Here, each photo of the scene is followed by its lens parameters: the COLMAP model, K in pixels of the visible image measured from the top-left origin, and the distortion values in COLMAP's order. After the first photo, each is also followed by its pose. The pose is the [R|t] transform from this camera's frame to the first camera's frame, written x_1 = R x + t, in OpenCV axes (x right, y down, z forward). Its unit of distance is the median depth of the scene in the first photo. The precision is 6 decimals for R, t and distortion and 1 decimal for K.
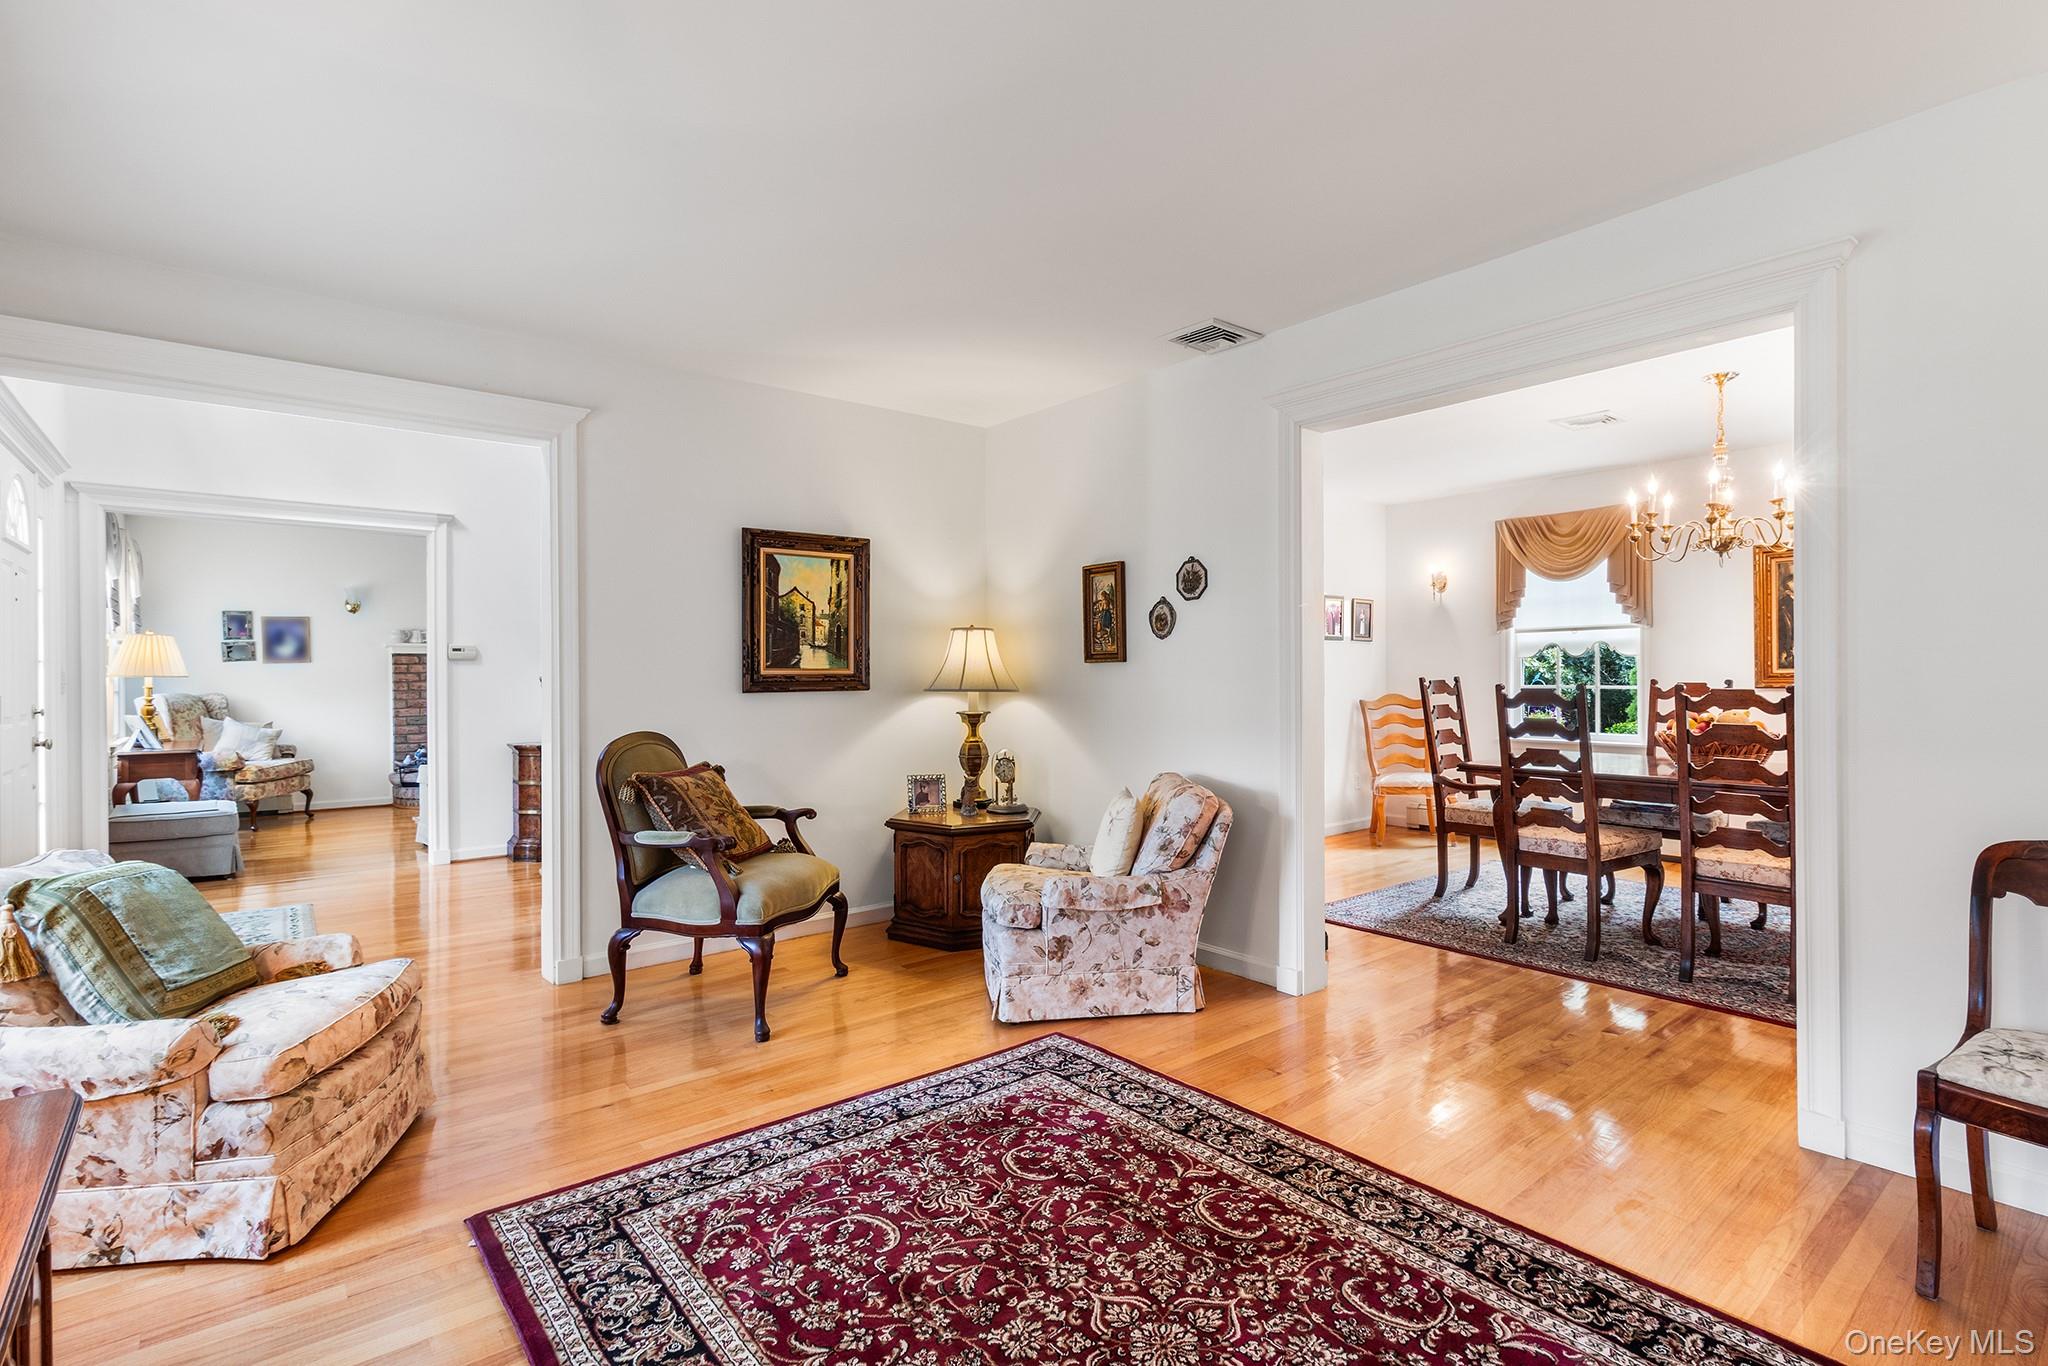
lens RADIAL K [[990.4, 0, 1055.5], [0, 990.4, 674.1], [0, 0, 1]] dist [-0.002388, -0.000610]
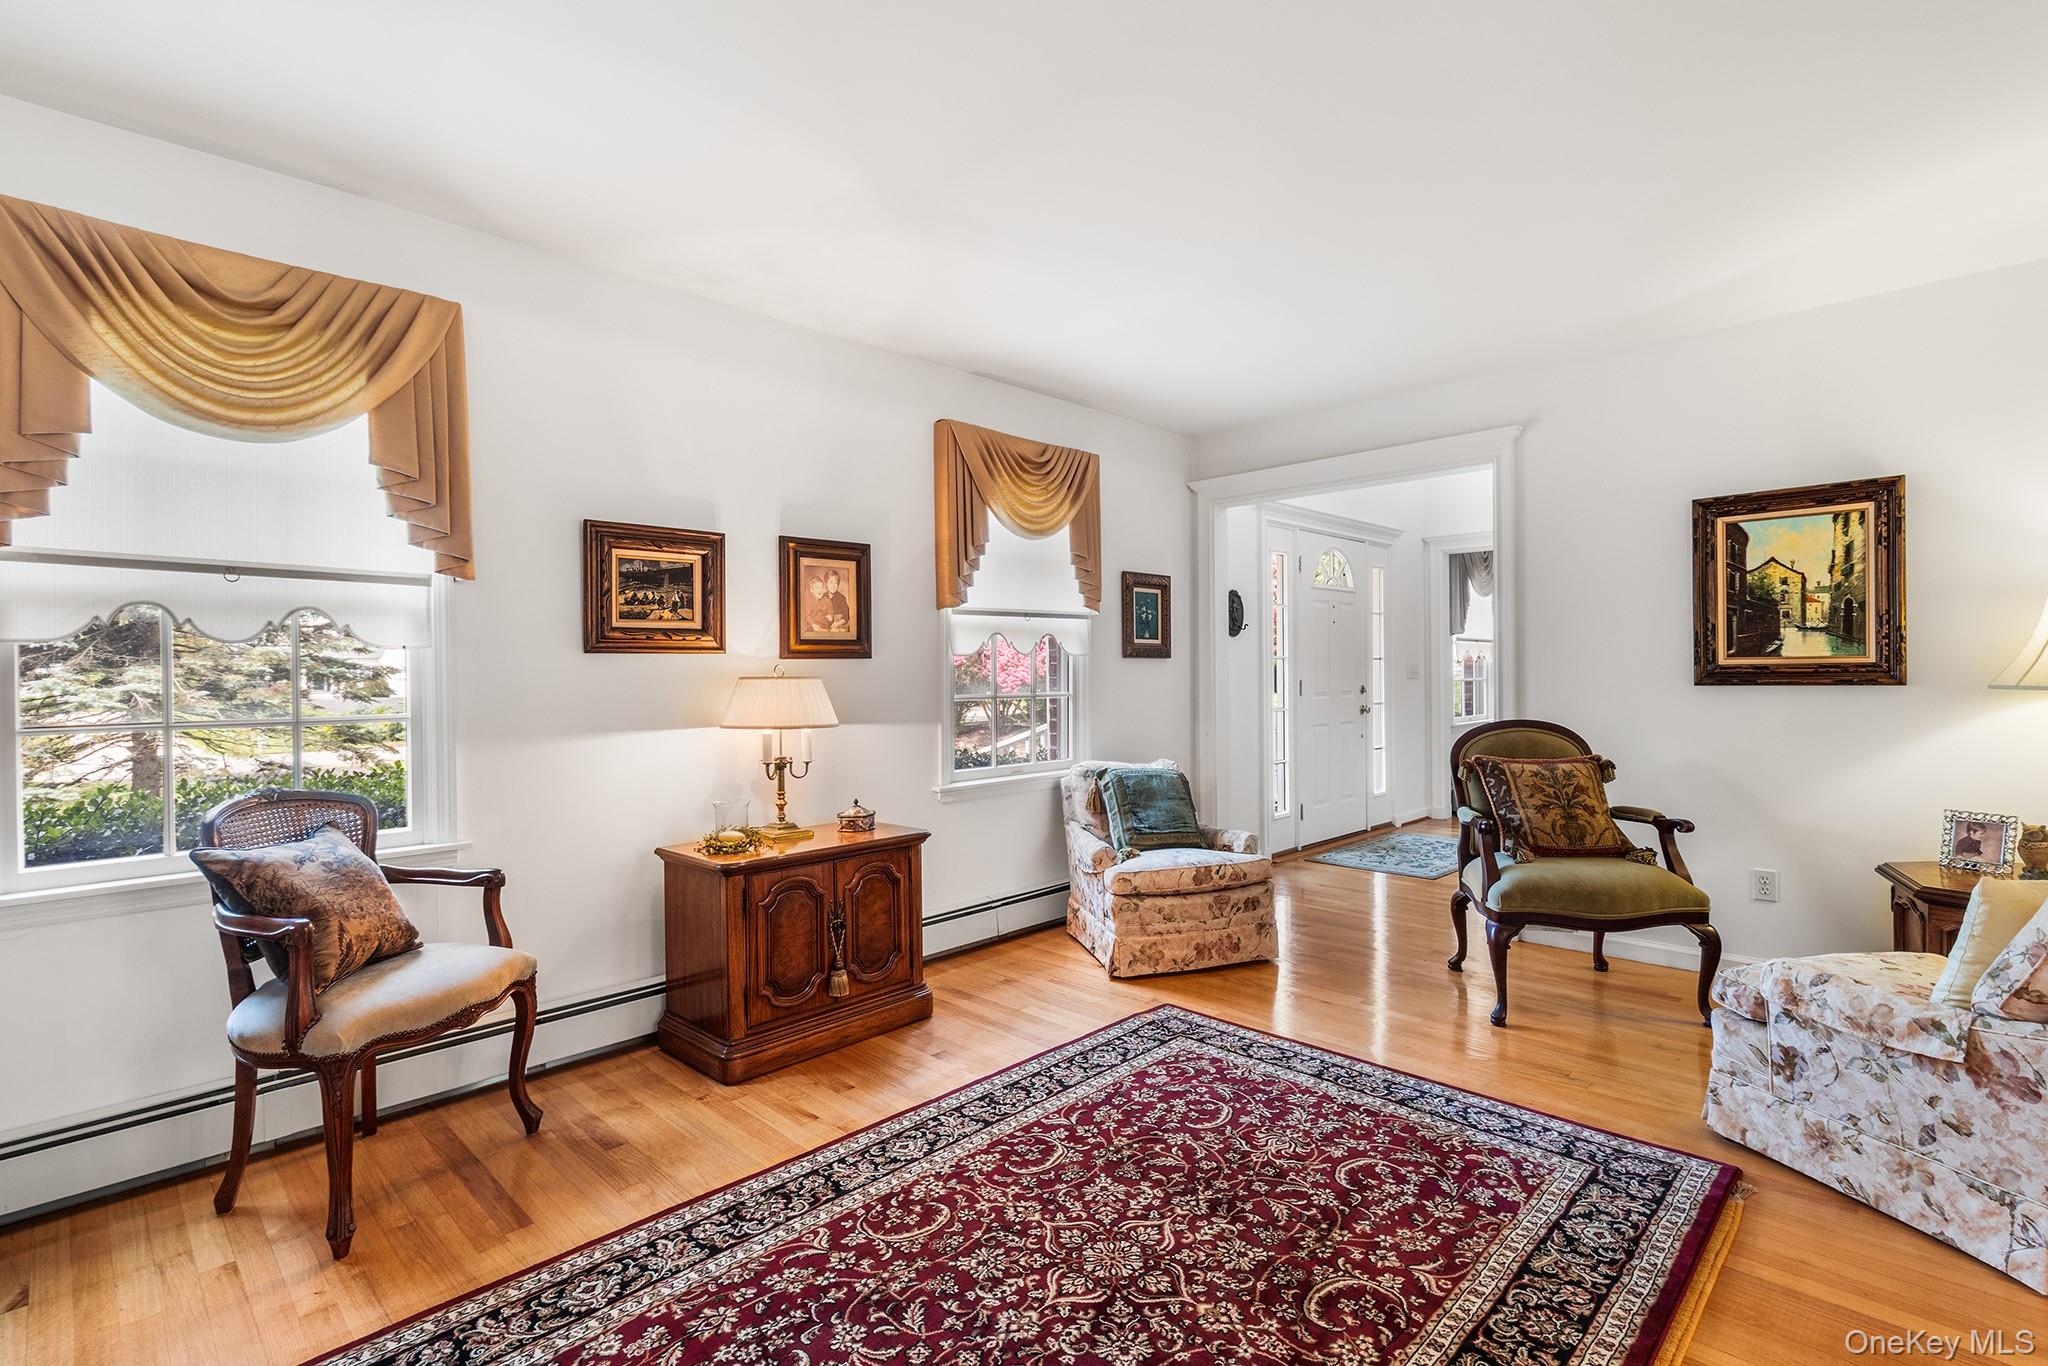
lens RADIAL K [[978.8, 0, 1048.3], [0, 978.8, 663.6], [0, 0, 1]] dist [0.005325, -0.000673]
pose [[0.087497, -0.005038, -0.996152, 0.796665], [0.009443, 0.999946, -0.004228, -0.003619], [0.996120, -0.009037, 0.087540, 0.535669]]
